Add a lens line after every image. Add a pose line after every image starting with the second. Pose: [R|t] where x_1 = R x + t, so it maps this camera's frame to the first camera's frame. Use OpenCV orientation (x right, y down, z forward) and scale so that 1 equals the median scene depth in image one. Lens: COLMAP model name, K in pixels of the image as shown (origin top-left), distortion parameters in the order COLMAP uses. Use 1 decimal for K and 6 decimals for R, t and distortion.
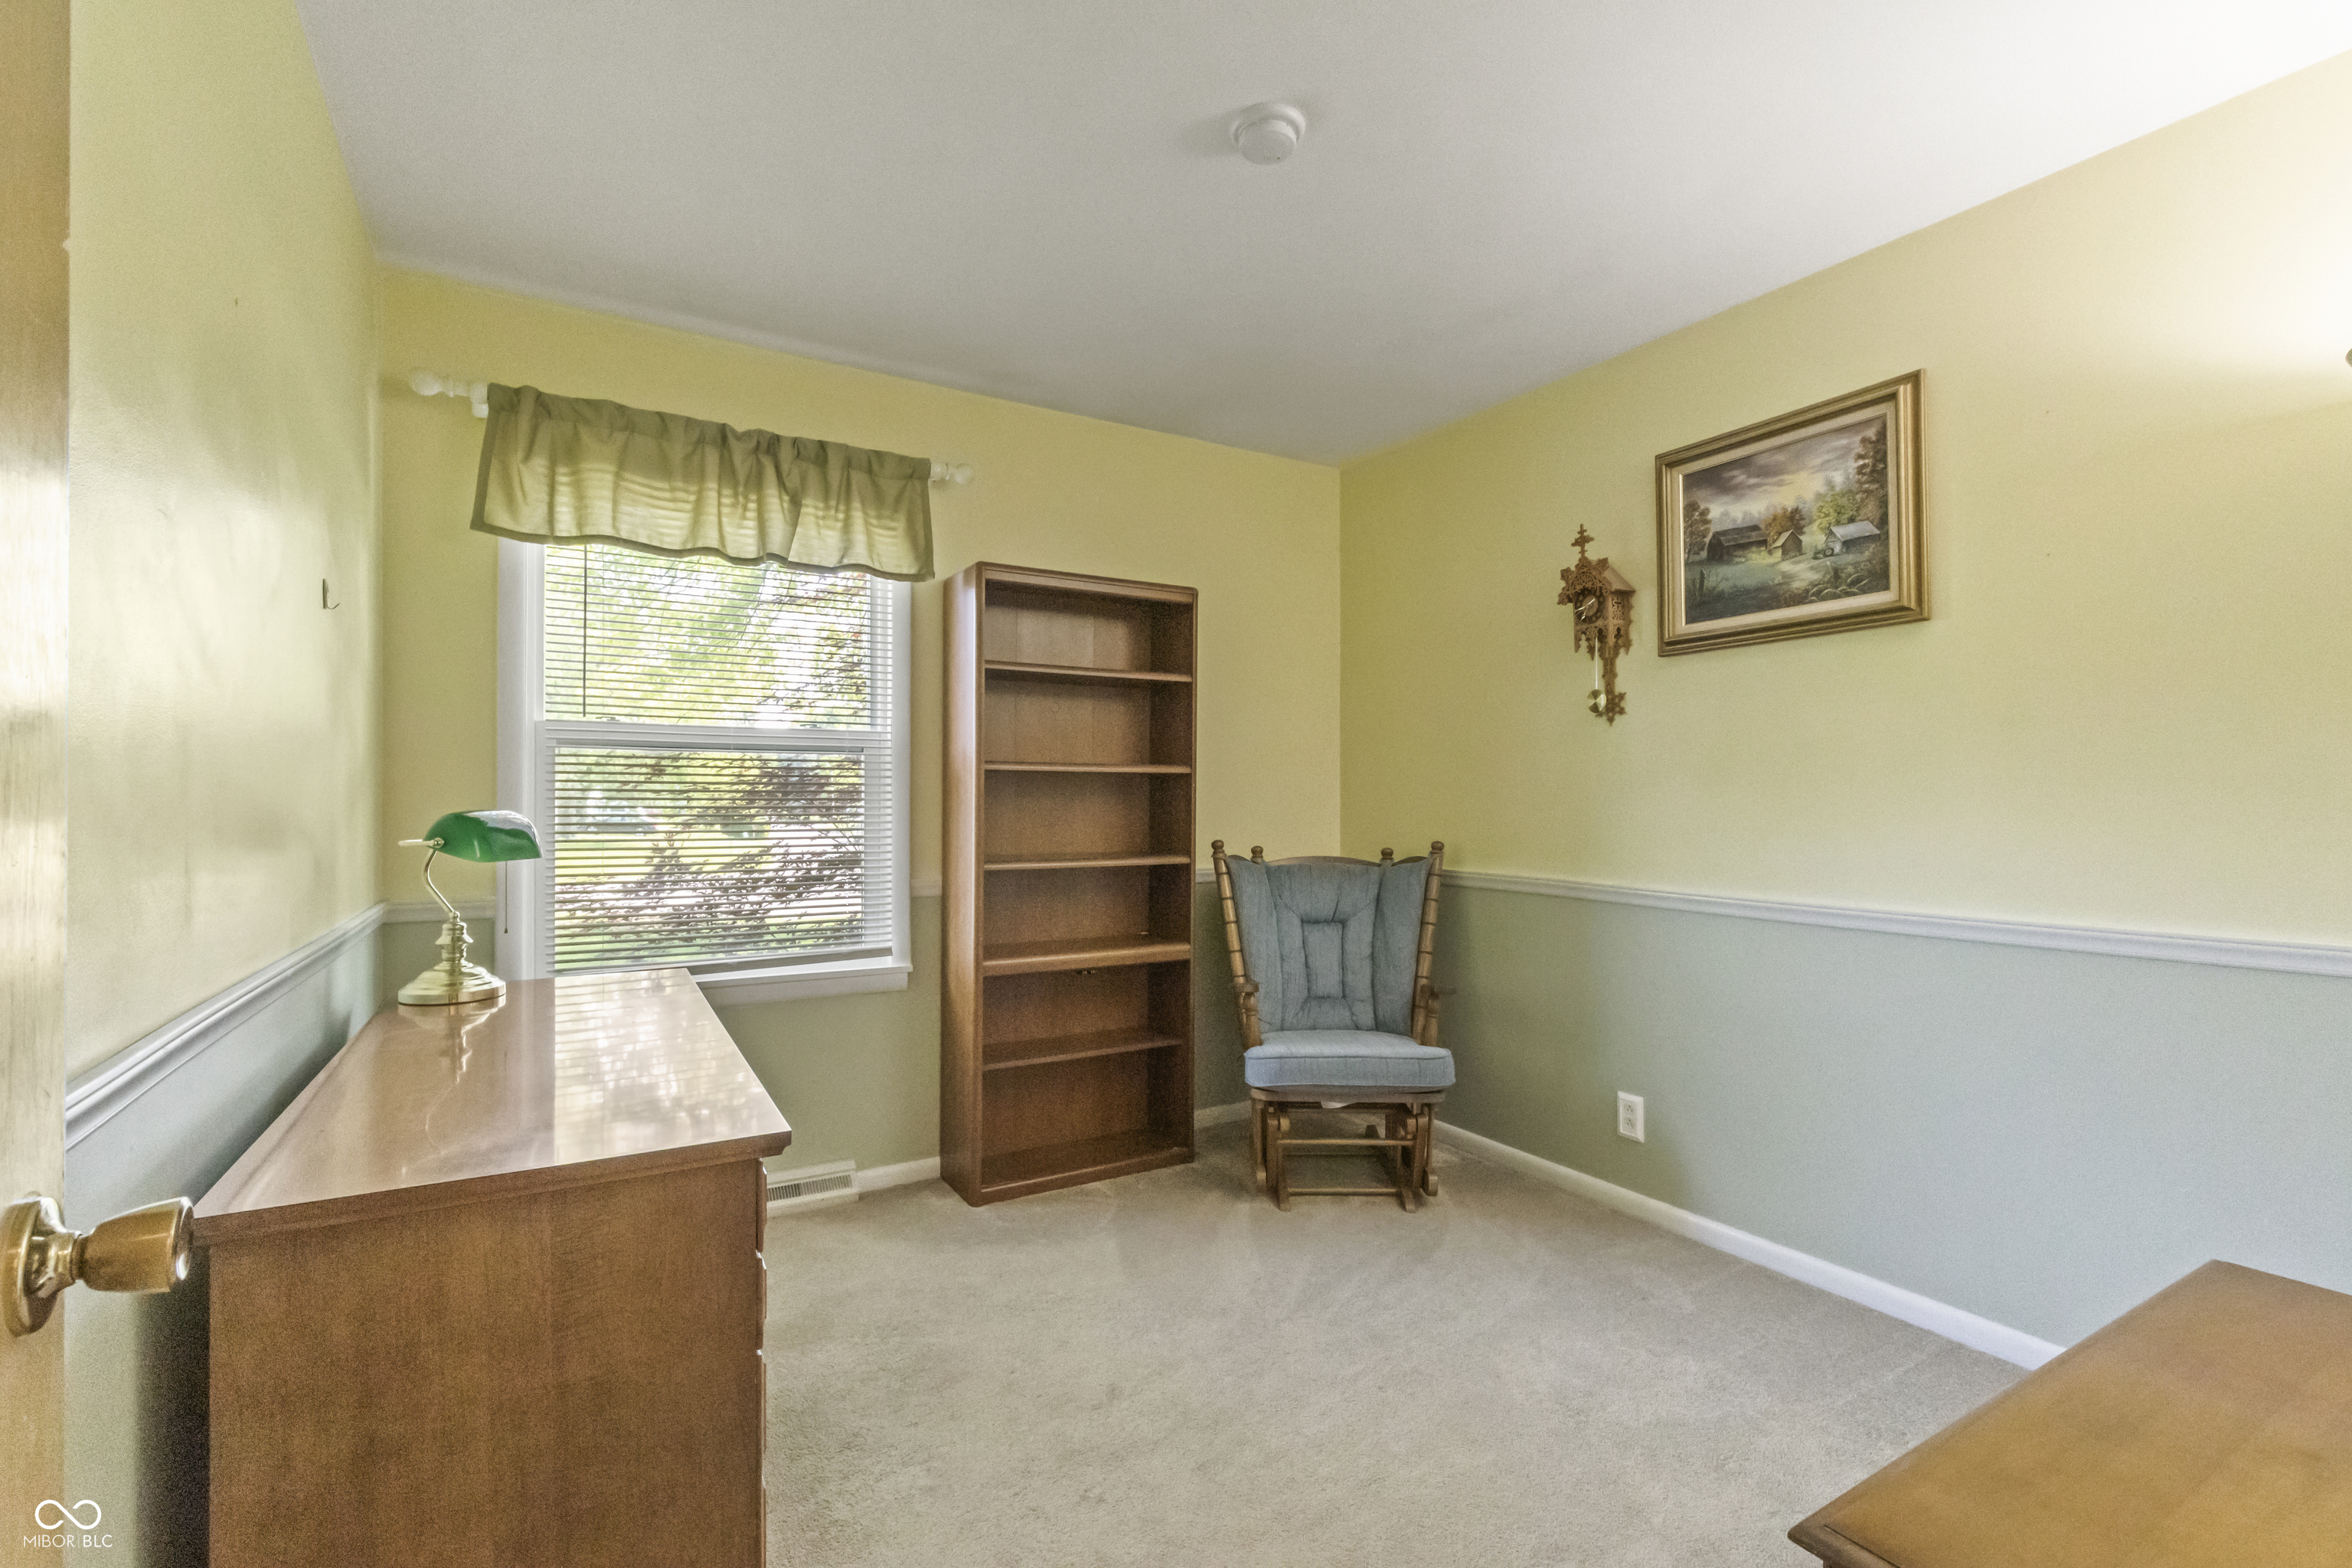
lens RADIAL K [[1061.1, 0, 1184.3], [0, 1061.1, 793.8], [0, 0, 1]] dist [0.001018, -0.000827]
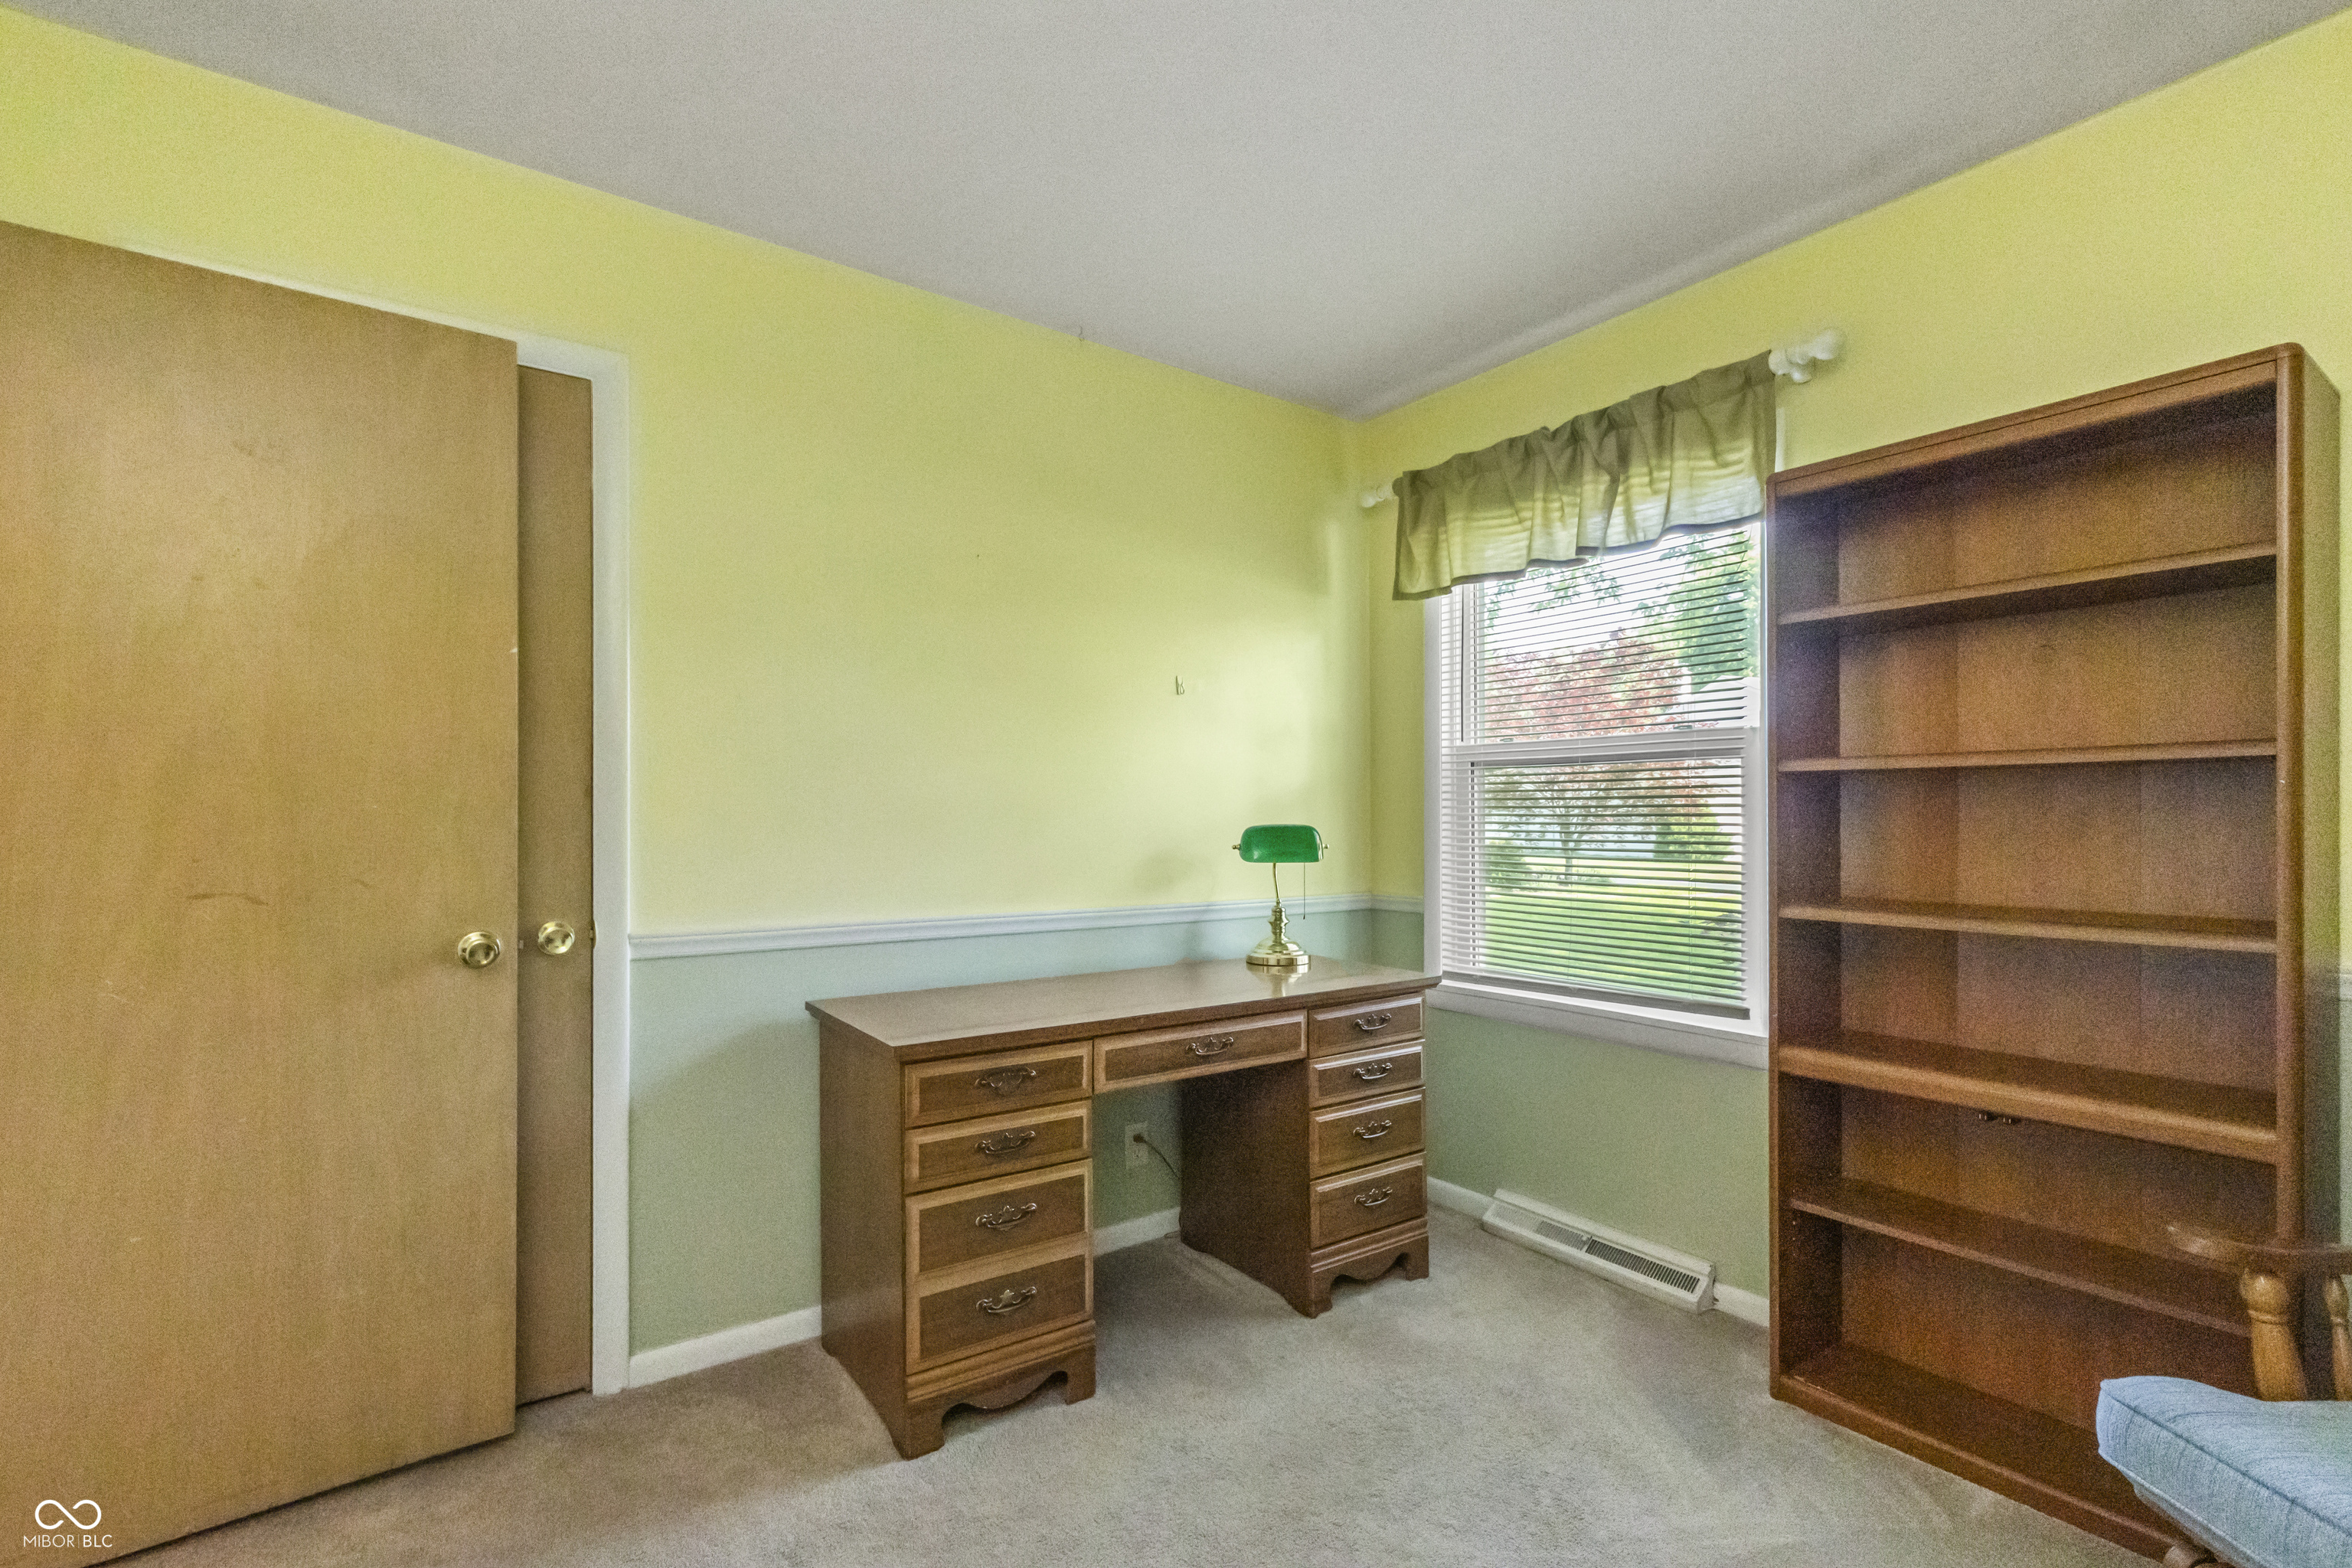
lens RADIAL K [[1061.1, 0, 1184.3], [0, 1061.1, 793.8], [0, 0, 1]] dist [0.001018, -0.000827]
pose [[0.071686, -0.017673, -0.997271, 0.492718], [0.015013, 0.999749, -0.016638, -0.003285], [0.997314, -0.013780, 0.071934, 0.584135]]
